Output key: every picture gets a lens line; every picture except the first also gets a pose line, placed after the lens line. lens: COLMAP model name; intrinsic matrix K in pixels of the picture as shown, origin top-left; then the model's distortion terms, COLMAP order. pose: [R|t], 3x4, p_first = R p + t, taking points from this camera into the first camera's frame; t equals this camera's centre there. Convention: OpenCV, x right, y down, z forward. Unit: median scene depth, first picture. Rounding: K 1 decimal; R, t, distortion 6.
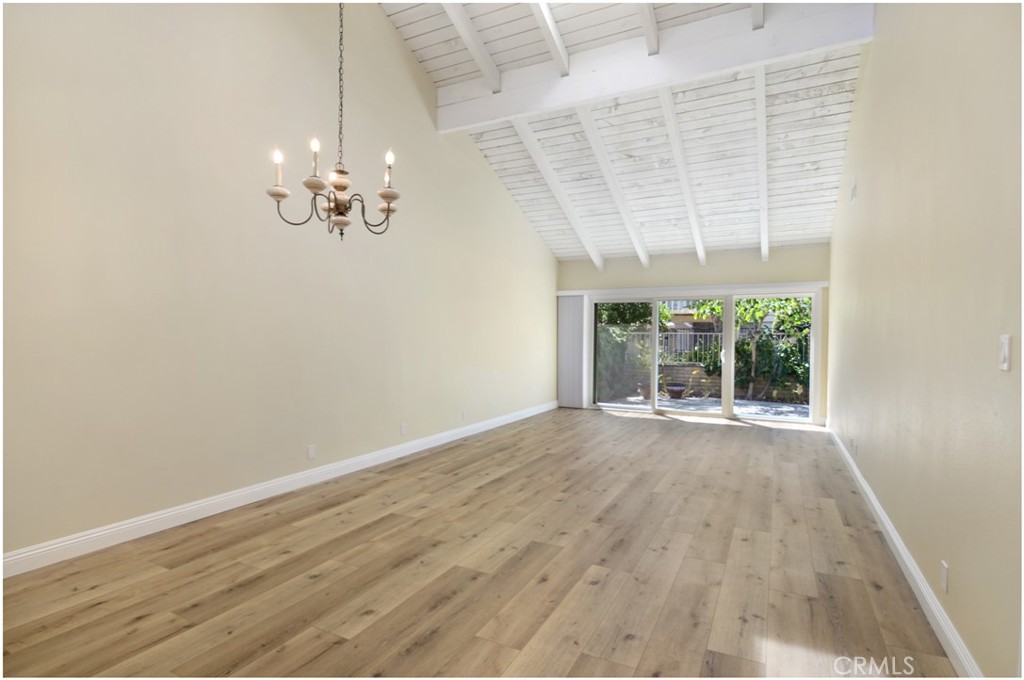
lens RADIAL K [[524.4, 0, 514.8], [0, 524.4, 340.9], [0, 0, 1]] dist [0.015583, -0.002441]
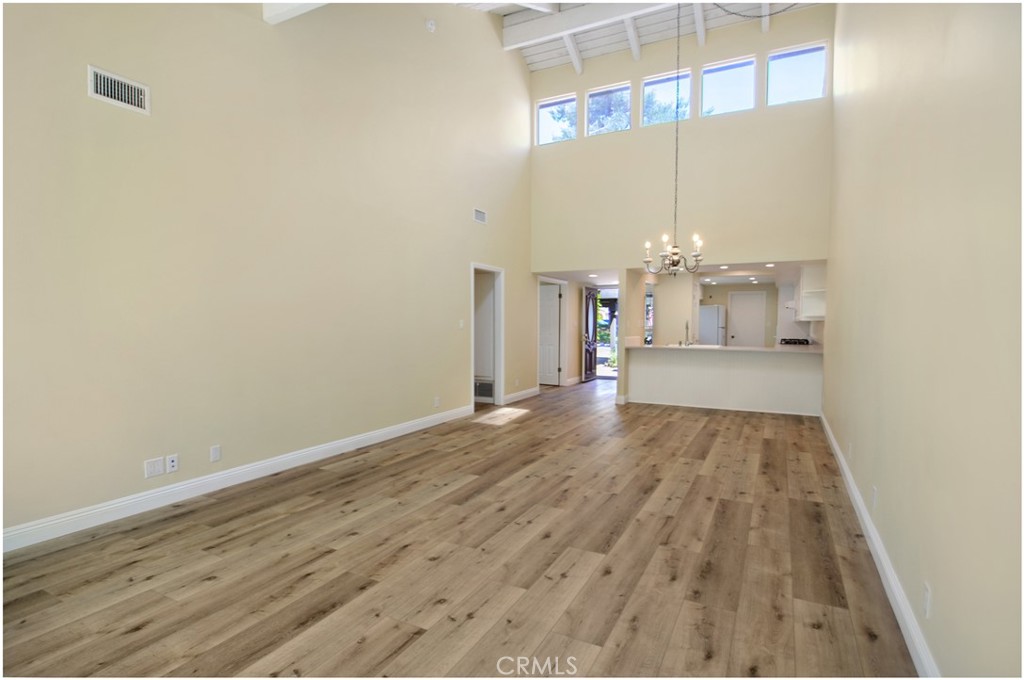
lens RADIAL K [[524.4, 0, 511.0], [0, 524.4, 338.3], [0, 0, 1]] dist [0.015583, -0.002441]
pose [[-0.999896, -0.010663, 0.009688, 0.189428], [-0.010267, 0.999144, 0.040063, -0.011860], [-0.010107, 0.039960, -0.999150, 1.909667]]
